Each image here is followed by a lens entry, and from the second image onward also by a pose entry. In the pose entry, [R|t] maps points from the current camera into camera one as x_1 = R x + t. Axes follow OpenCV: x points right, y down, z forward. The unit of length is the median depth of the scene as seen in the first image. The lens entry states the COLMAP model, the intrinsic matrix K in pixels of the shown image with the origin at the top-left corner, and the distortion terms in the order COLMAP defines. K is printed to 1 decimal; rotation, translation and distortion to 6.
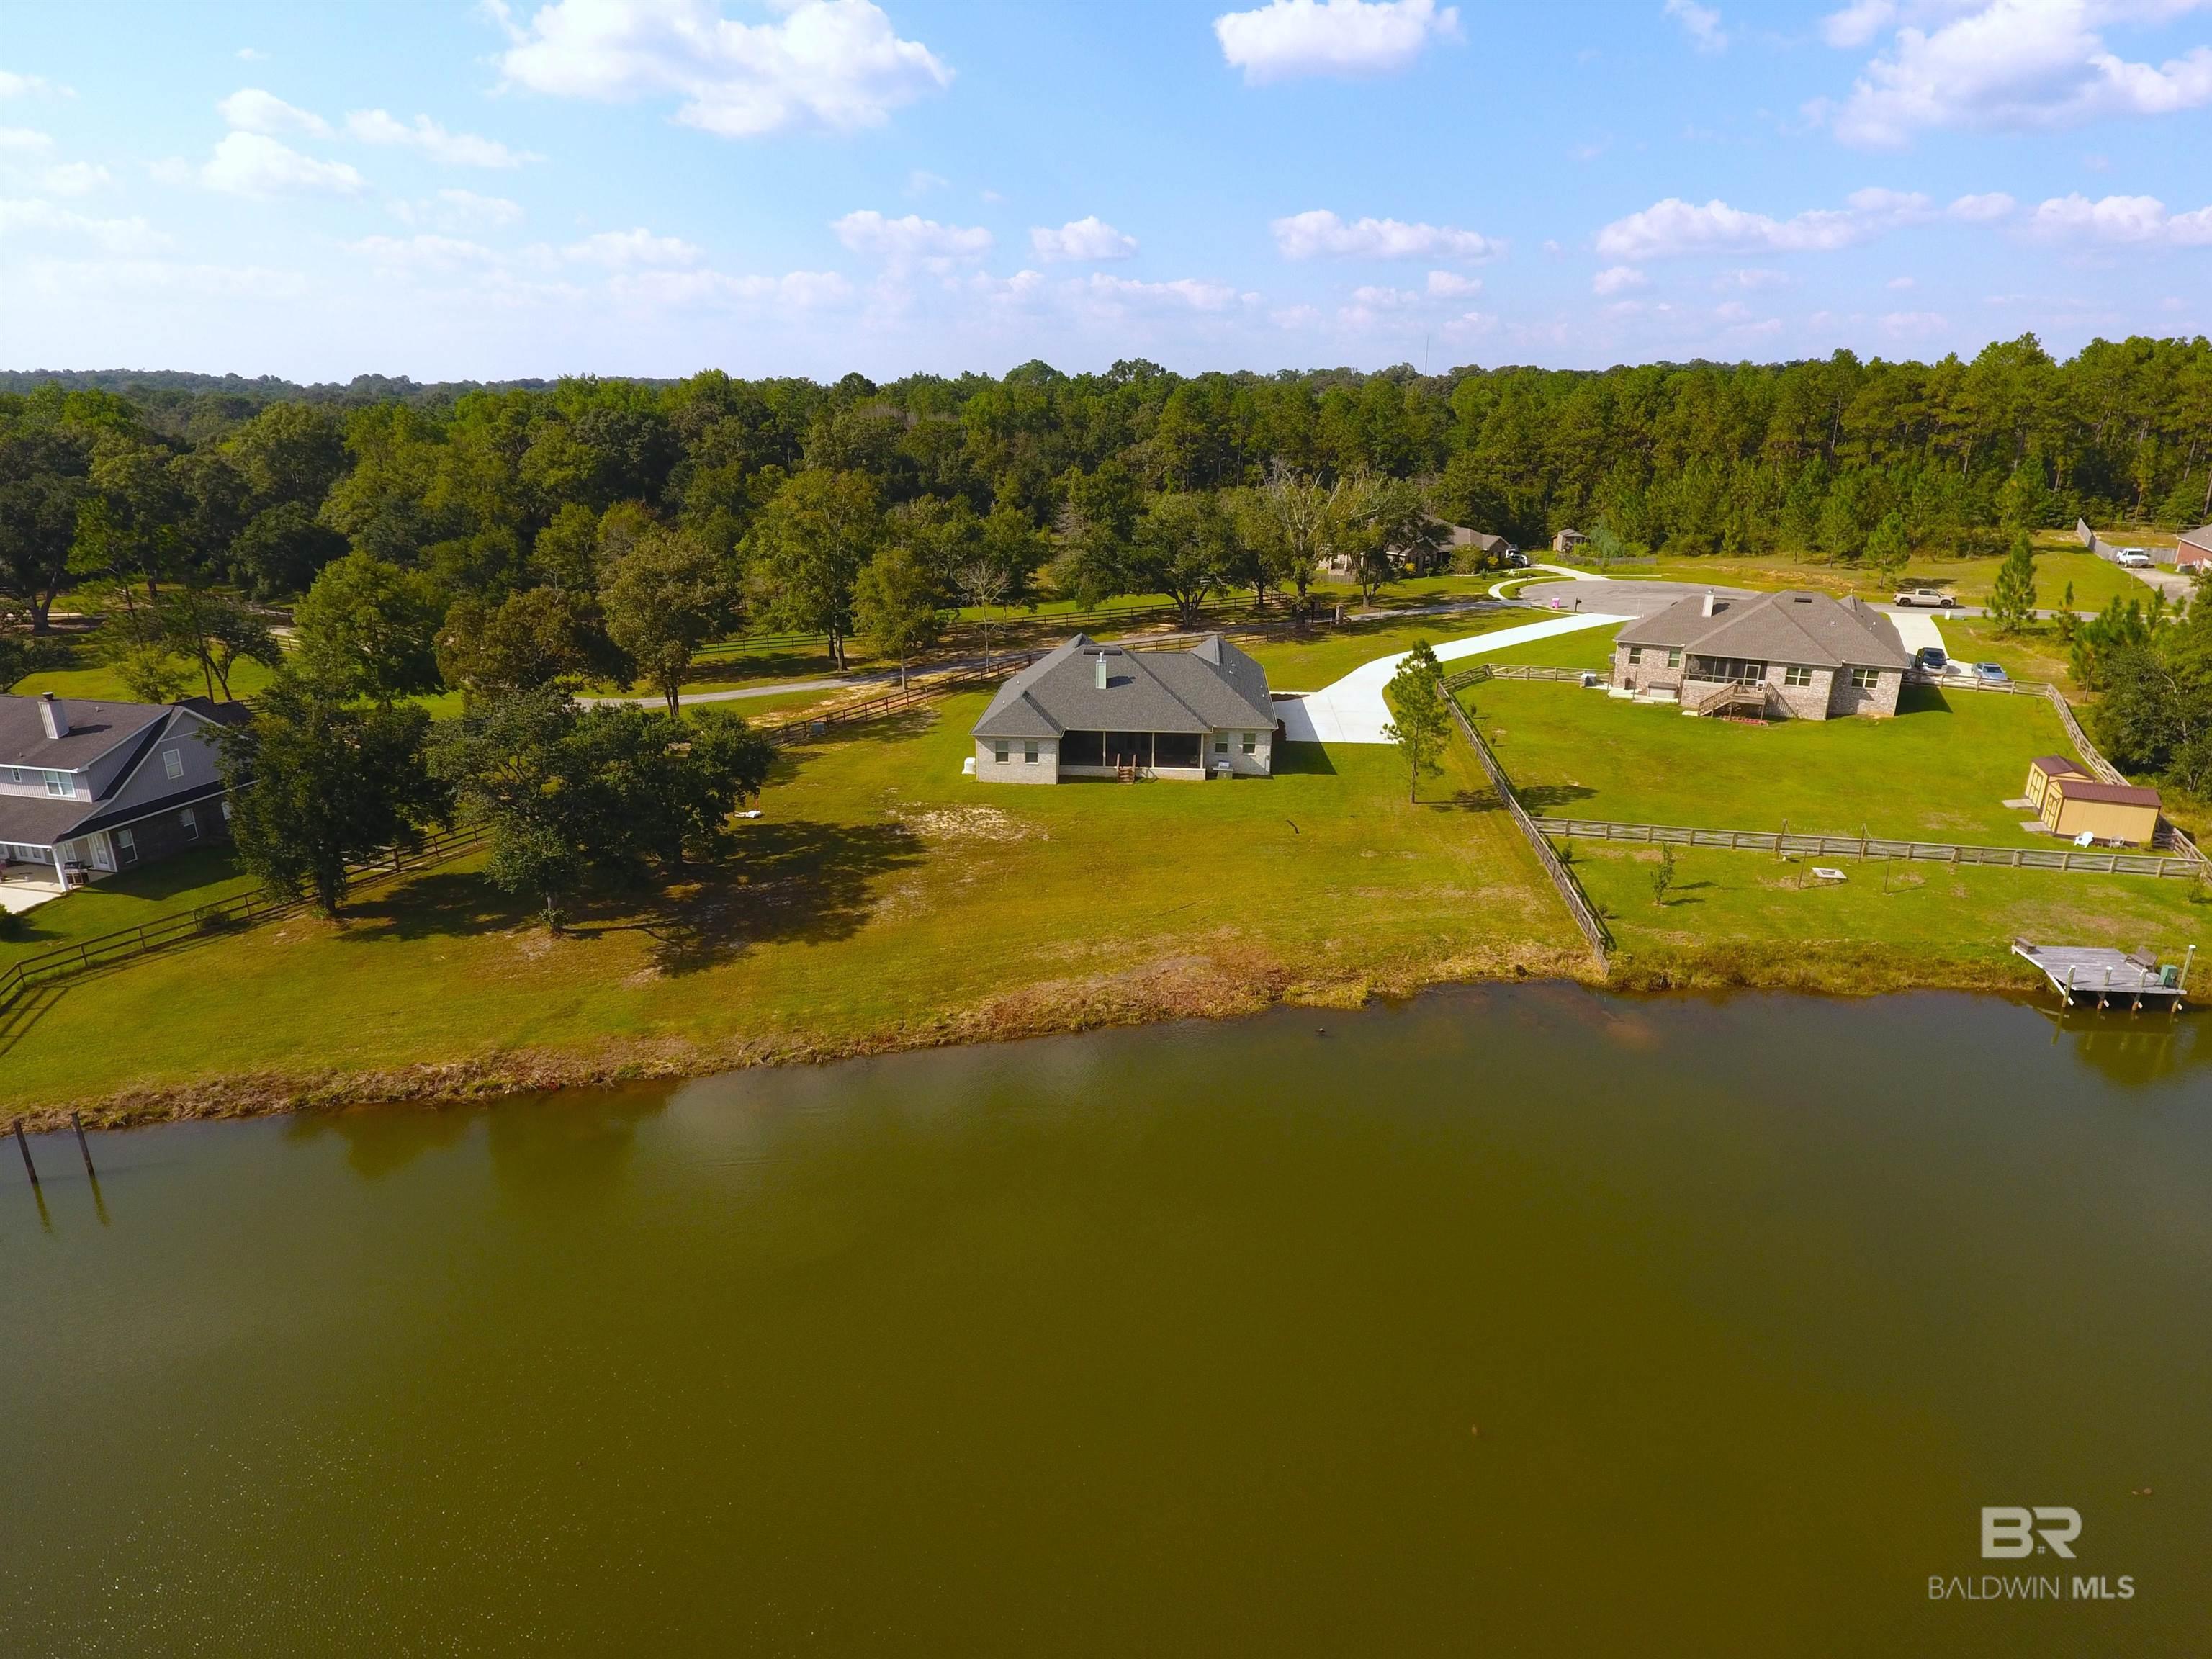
lens RADIAL K [[1294.0, 0, 1115.9], [0, 1294.0, 824.5], [0, 0, 1]] dist [0.002978, -0.005043]
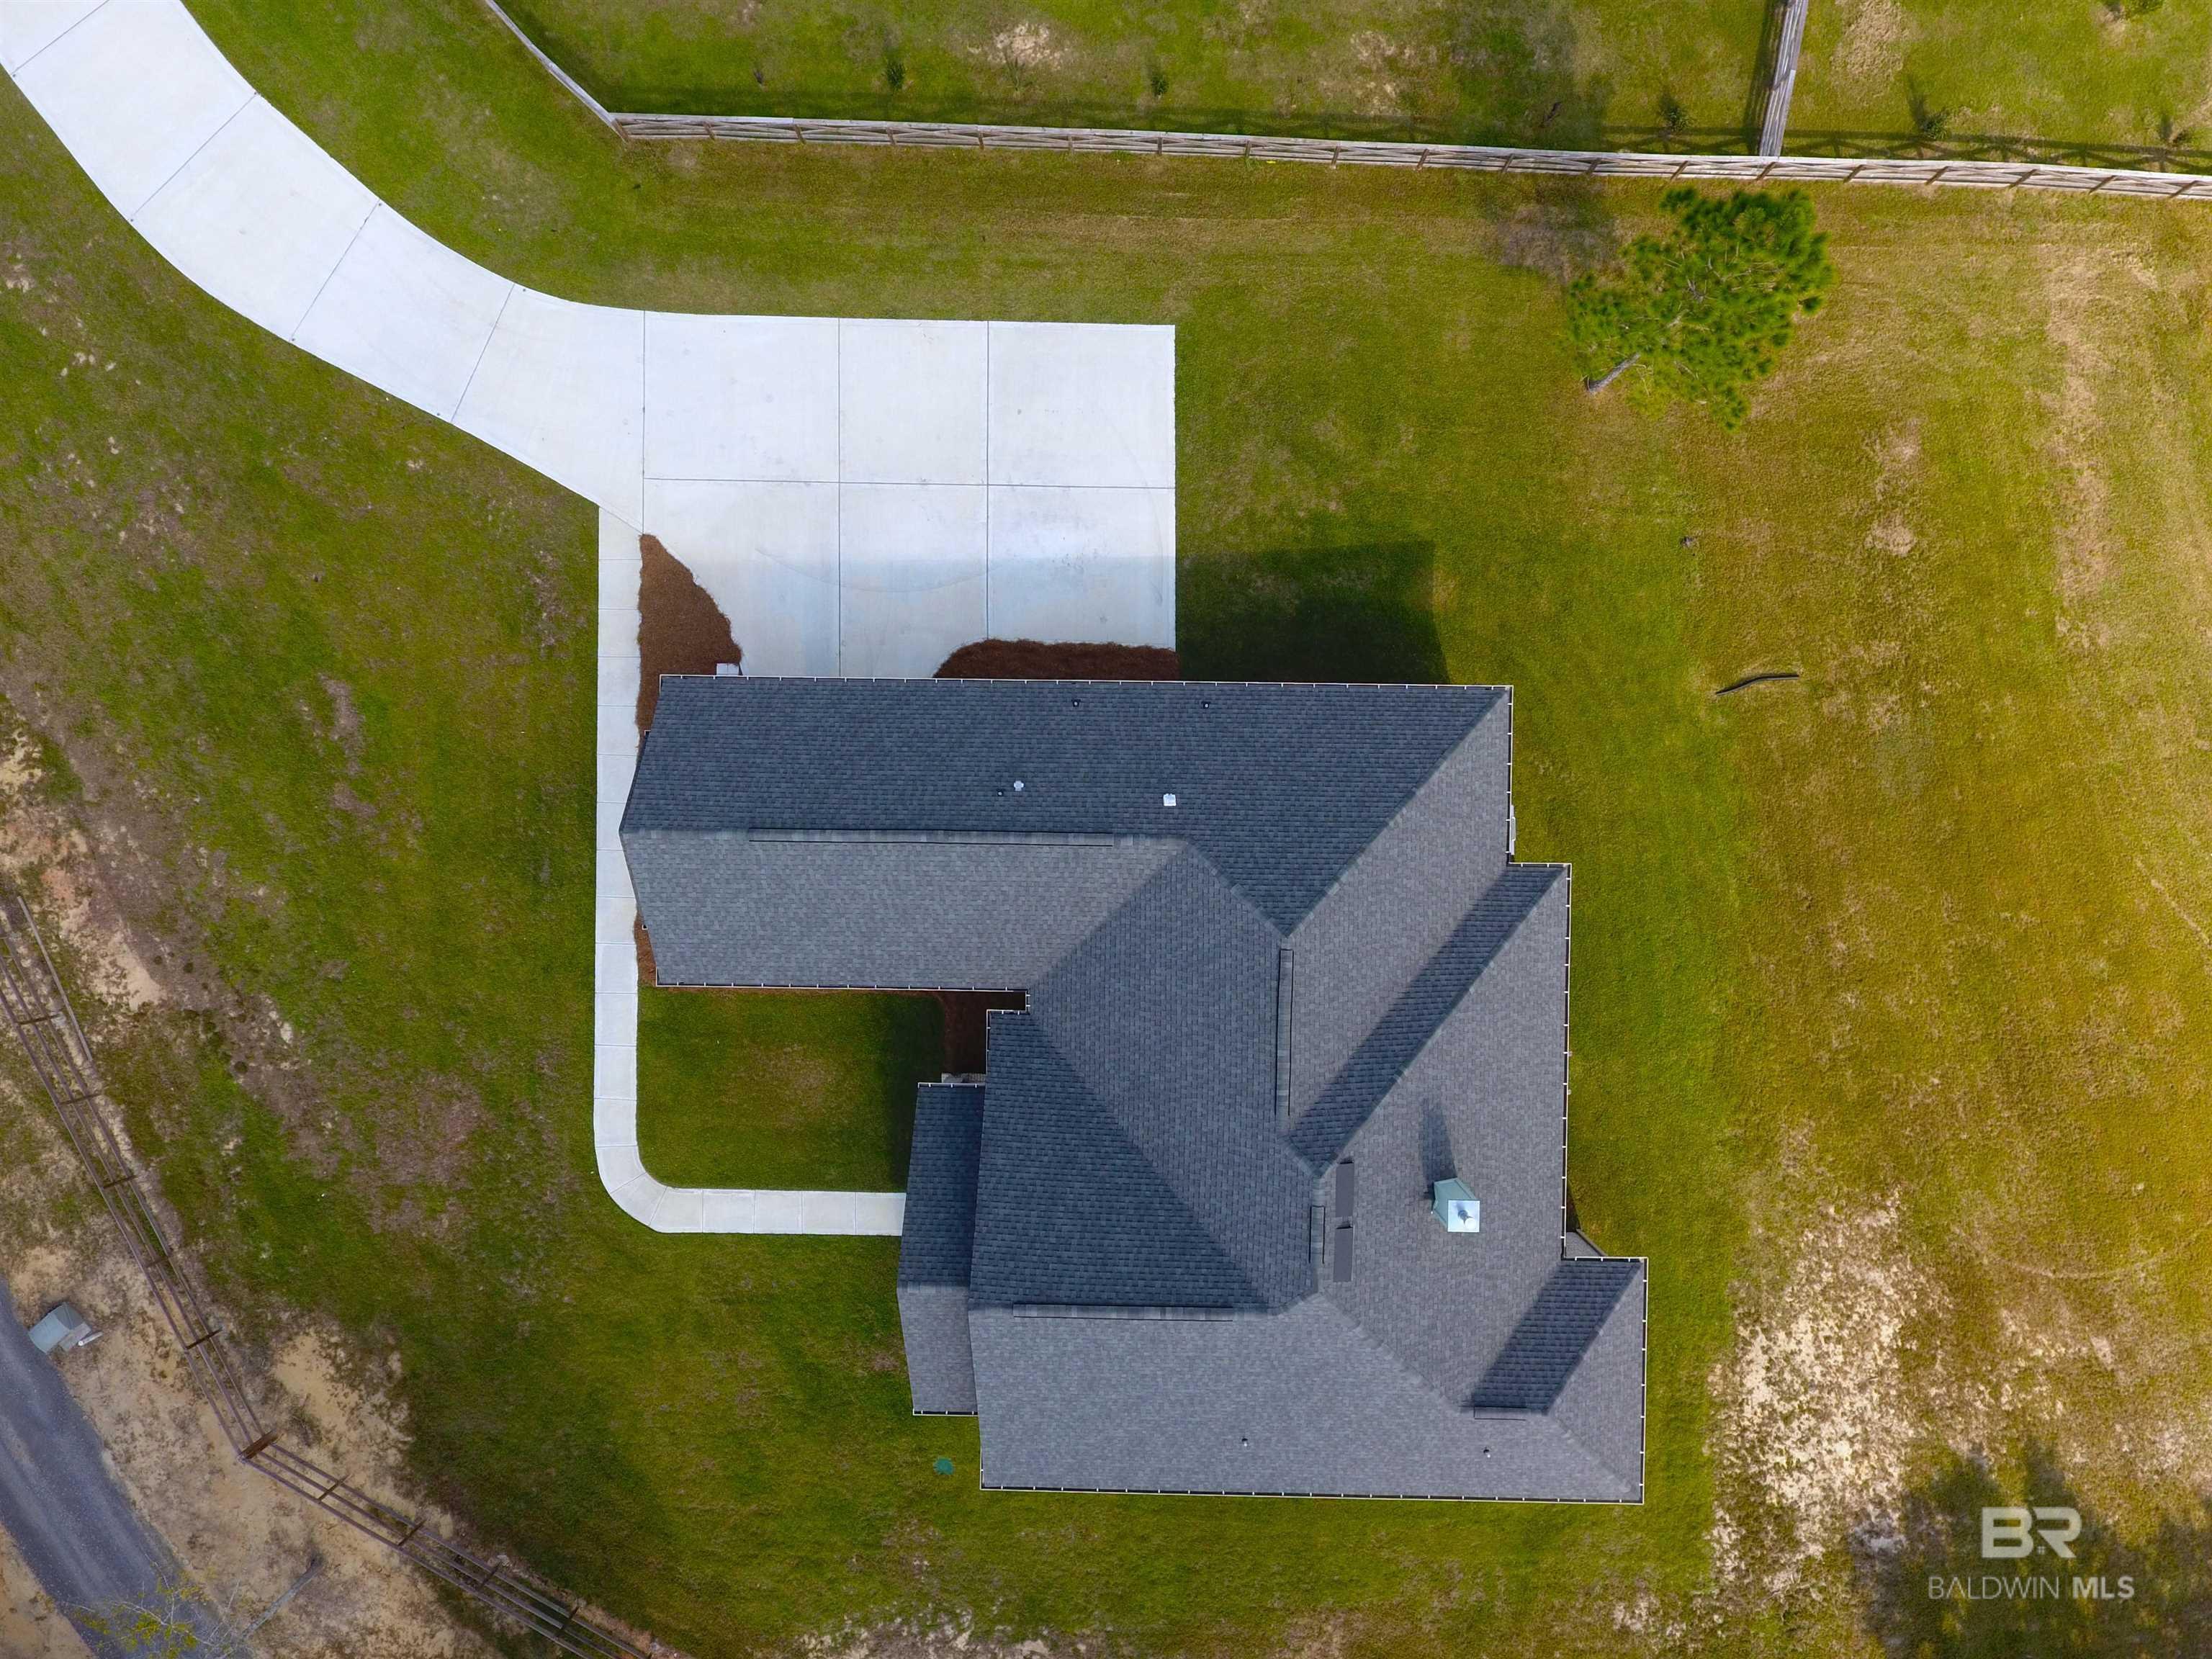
lens RADIAL K [[1294.0, 0, 1115.9], [0, 1294.0, 824.5], [0, 0, 1]] dist [0.002978, -0.005043]
pose [[-0.049265, -0.998739, -0.009634, 0.062157], [0.325918, -0.025193, 0.945062, -0.303023], [-0.944113, 0.043418, 0.326749, 0.645398]]
